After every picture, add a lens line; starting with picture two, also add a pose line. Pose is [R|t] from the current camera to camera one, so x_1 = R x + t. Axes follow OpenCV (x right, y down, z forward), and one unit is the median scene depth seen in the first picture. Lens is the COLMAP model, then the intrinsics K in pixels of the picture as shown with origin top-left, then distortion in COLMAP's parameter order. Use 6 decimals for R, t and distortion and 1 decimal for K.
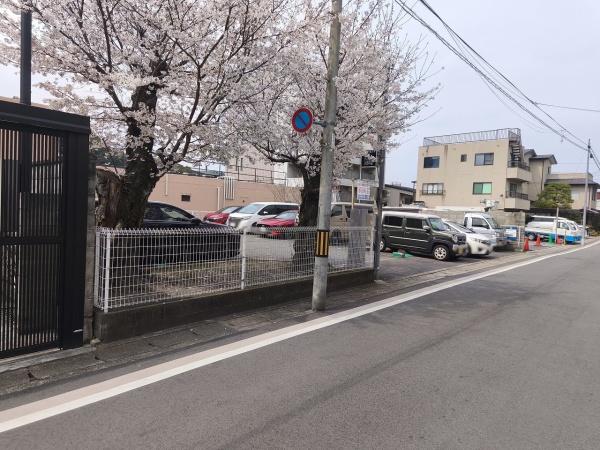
lens RADIAL K [[393.7, 0, 300.0], [0, 393.7, 225.0], [0, 0, 1]] dist [0.081693, -0.061054]
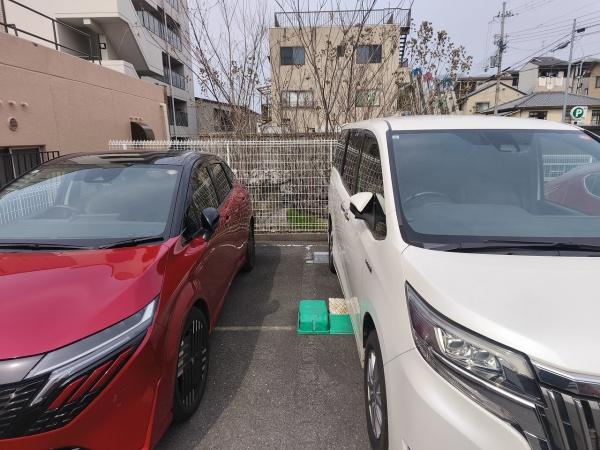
lens RADIAL K [[394.2, 0, 301.2], [0, 394.2, 226.8], [0, 0, 1]] dist [0.077087, -0.054600]
pose [[0.760644, -0.196633, 0.618674, -0.328617], [0.070633, 0.972433, 0.222226, -0.090821], [-0.645316, -0.125336, 0.753564, 1.377432]]
